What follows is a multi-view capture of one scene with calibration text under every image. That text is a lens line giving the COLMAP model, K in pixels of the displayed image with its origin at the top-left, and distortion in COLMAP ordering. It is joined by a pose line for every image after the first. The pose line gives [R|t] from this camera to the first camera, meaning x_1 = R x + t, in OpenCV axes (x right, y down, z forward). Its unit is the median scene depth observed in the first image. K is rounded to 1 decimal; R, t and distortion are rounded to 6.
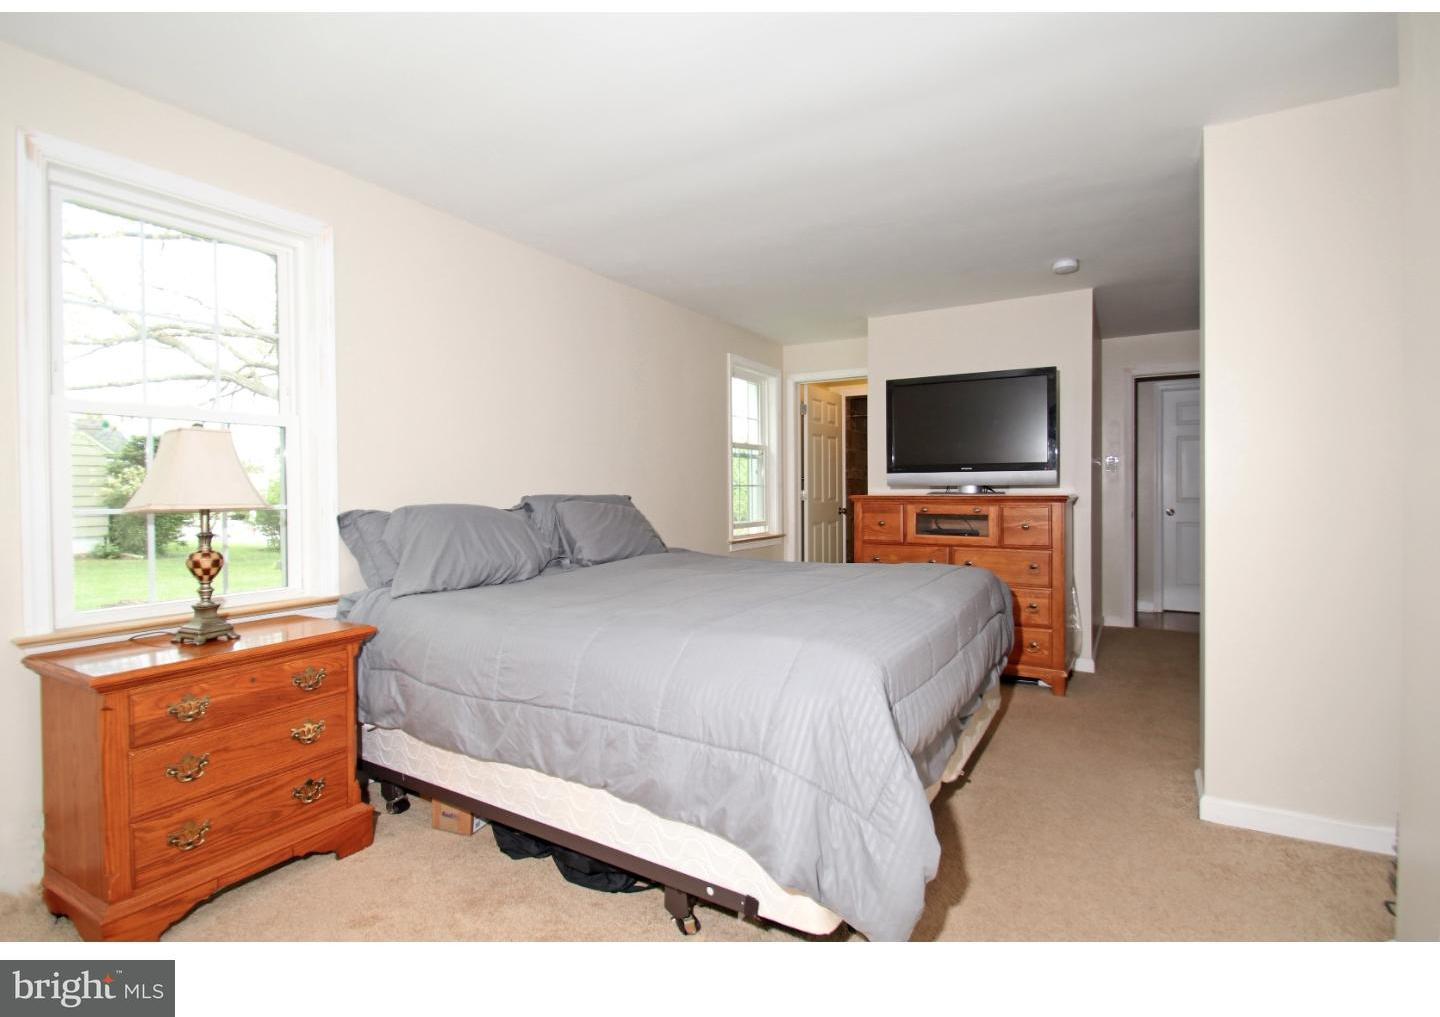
lens RADIAL K [[709.8, 0, 719.7], [0, 709.8, 492.3], [0, 0, 1]] dist [-0.001622, -0.000156]
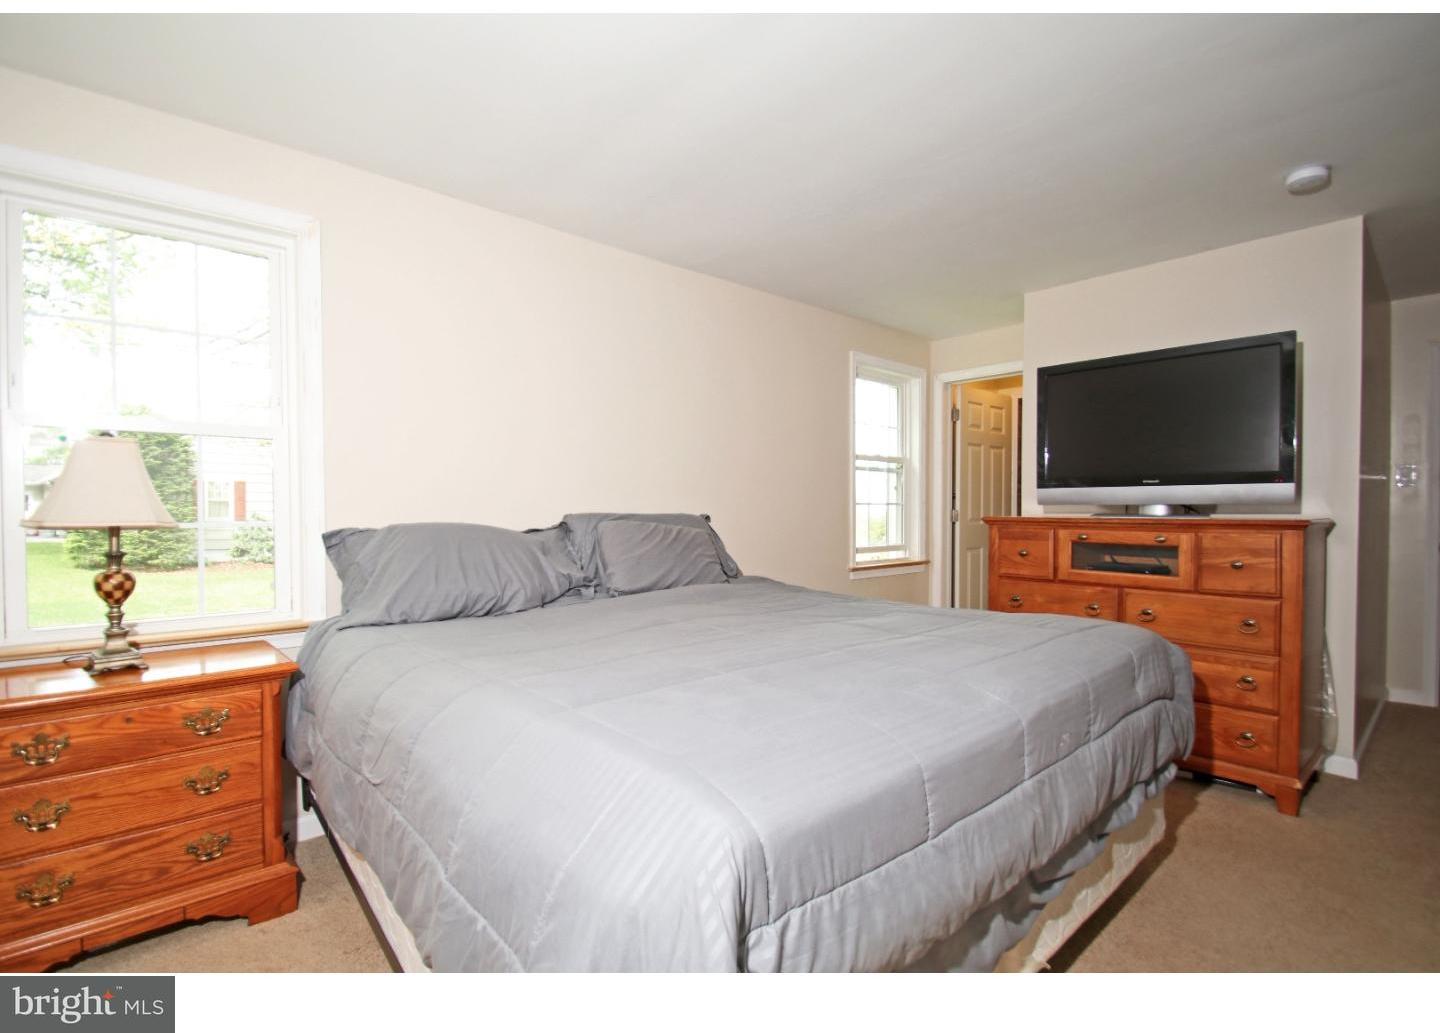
lens RADIAL K [[676.0, 0, 720.0], [0, 676.0, 516.5], [0, 0, 1]] dist [0.001604, -0.009203]
pose [[0.951761, 0.009968, -0.306678, 0.159028], [-0.007069, 0.999919, 0.010561, -0.001998], [0.306759, -0.007884, 0.951755, 0.227441]]
